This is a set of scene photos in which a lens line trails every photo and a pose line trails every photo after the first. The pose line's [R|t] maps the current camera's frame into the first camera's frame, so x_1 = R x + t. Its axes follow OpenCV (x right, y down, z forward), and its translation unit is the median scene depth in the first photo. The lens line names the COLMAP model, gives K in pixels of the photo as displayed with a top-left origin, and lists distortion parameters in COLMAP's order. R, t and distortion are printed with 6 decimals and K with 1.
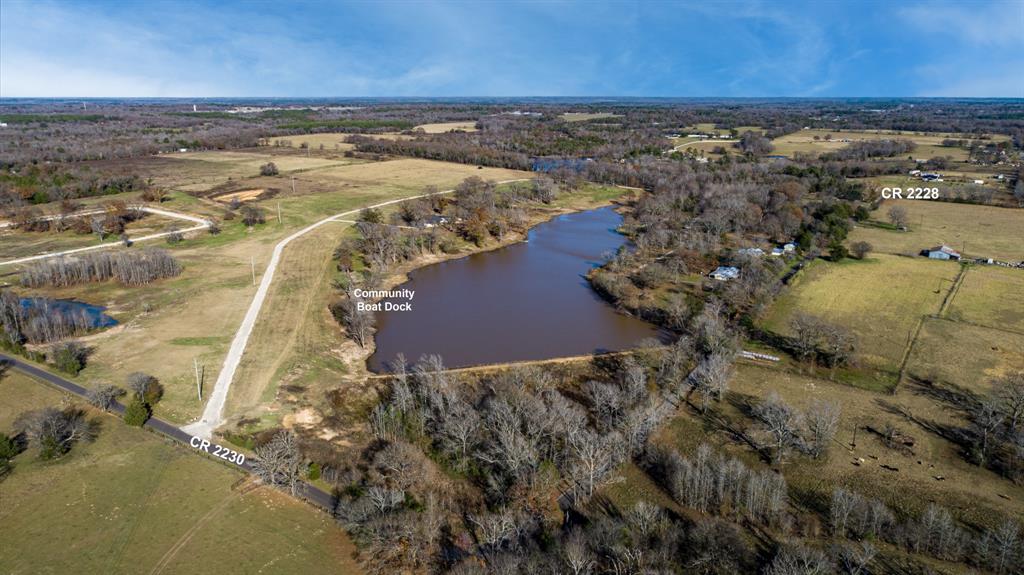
lens RADIAL K [[670.9, 0, 513.3], [0, 670.9, 287.3], [0, 0, 1]] dist [0.000155, 0.000028]
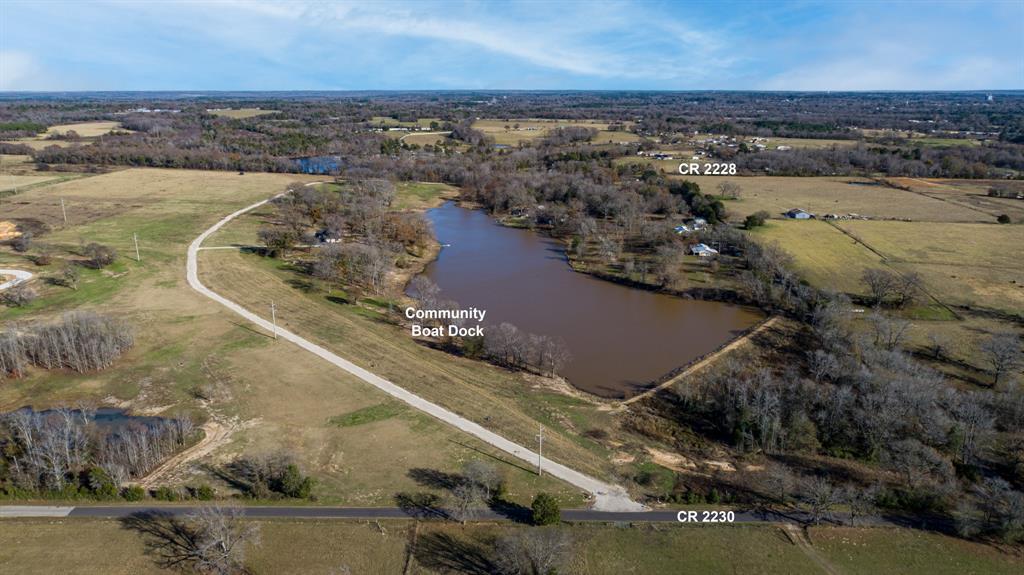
lens RADIAL K [[670.9, 0, 512.8], [0, 670.9, 287.7], [0, 0, 1]] dist [0.000155, 0.000028]
pose [[0.862549, -0.147761, 0.483917, -0.231138], [0.143186, 0.988596, 0.046643, -0.025900], [-0.485290, 0.029058, 0.873870, 0.085222]]
